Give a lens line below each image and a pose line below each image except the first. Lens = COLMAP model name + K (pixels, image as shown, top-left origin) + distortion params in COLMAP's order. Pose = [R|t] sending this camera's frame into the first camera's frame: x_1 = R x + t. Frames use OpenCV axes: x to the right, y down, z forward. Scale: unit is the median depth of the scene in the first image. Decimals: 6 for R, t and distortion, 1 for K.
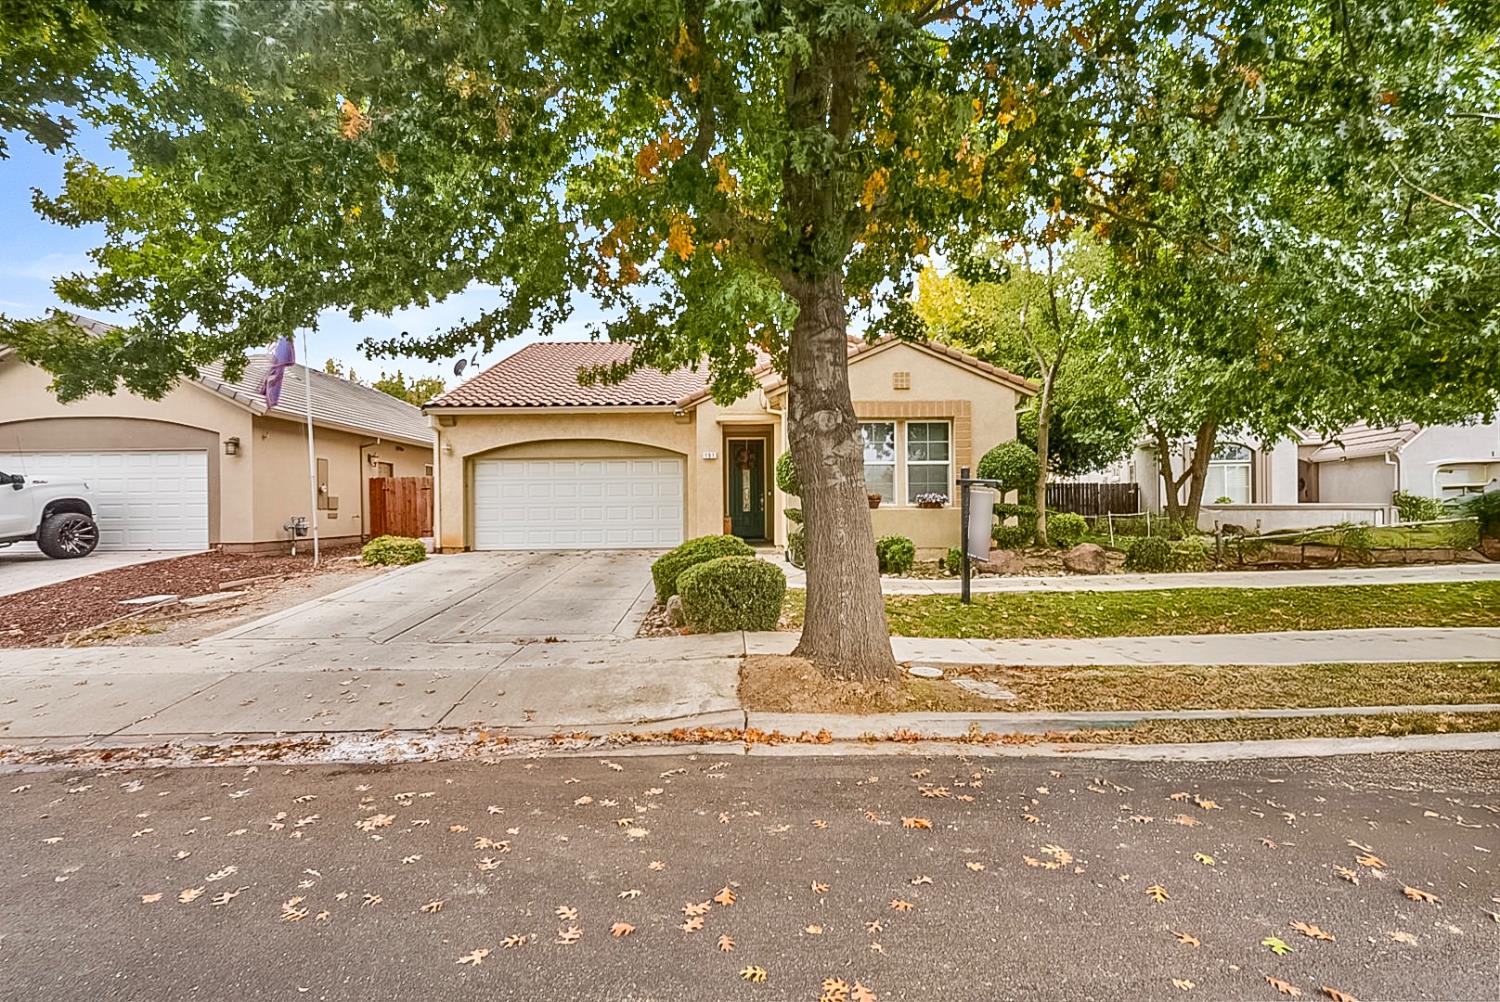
lens RADIAL K [[663.1, 0, 750.6], [0, 663.1, 476.1], [0, 0, 1]] dist [0.001247, 0.000517]
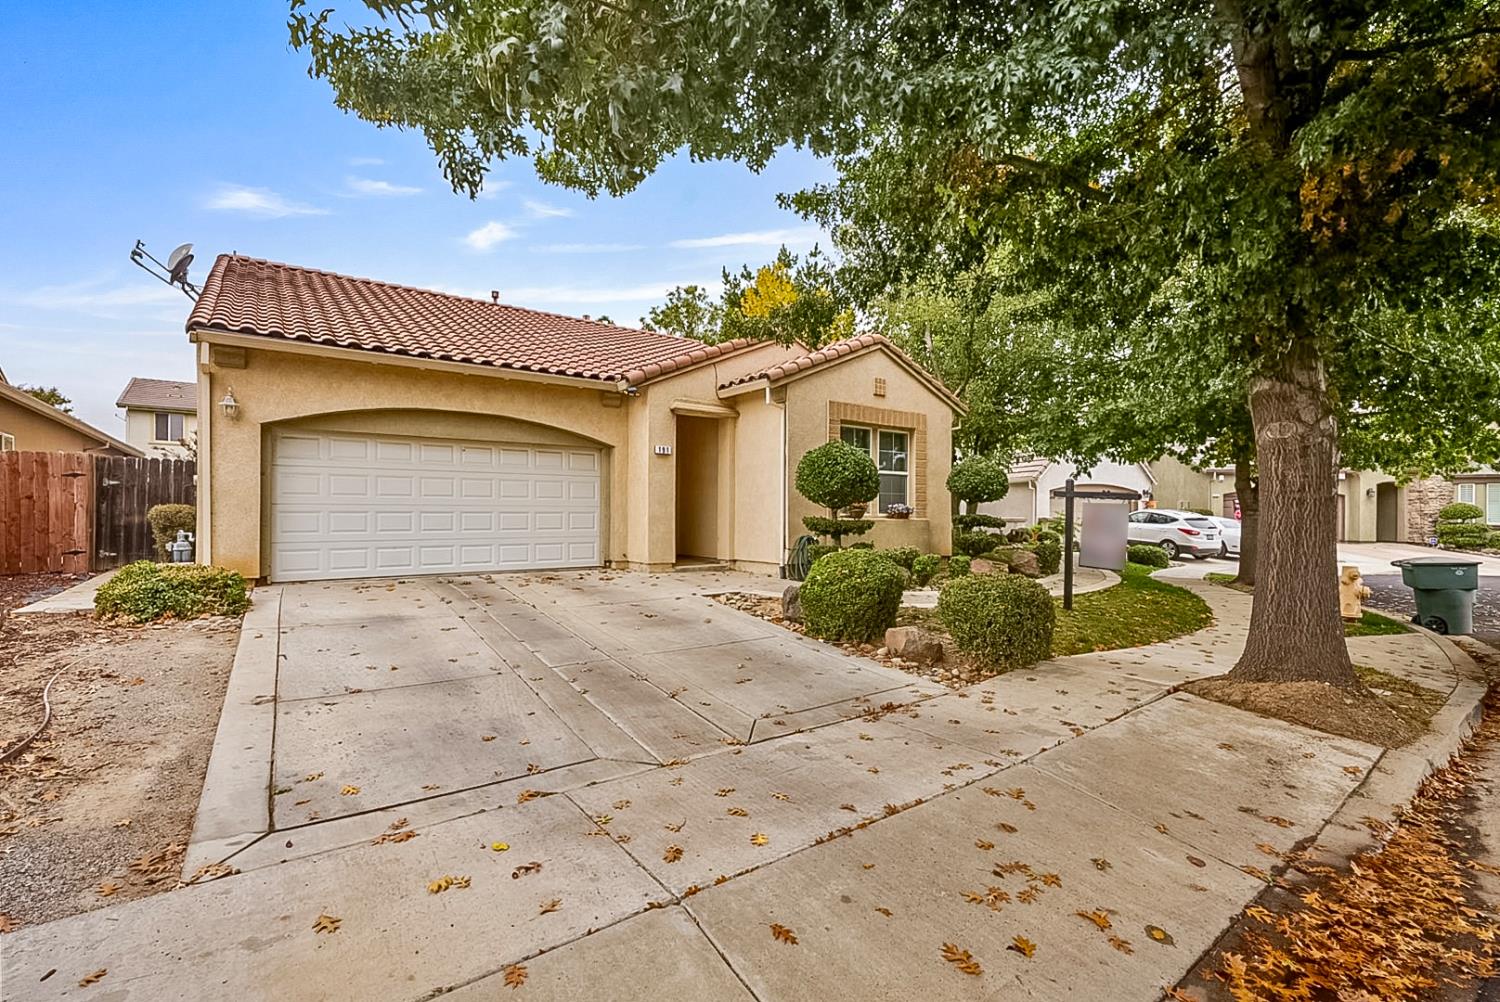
lens RADIAL K [[682.1, 0, 750.0], [0, 682.1, 501.0], [0, 0, 1]] dist [-0.001211, -0.000044]
pose [[0.819811, 0.024672, 0.572102, -0.428823], [-0.038300, 0.999197, 0.011793, 0.015072], [-0.571351, -0.031579, 0.820098, 0.262254]]
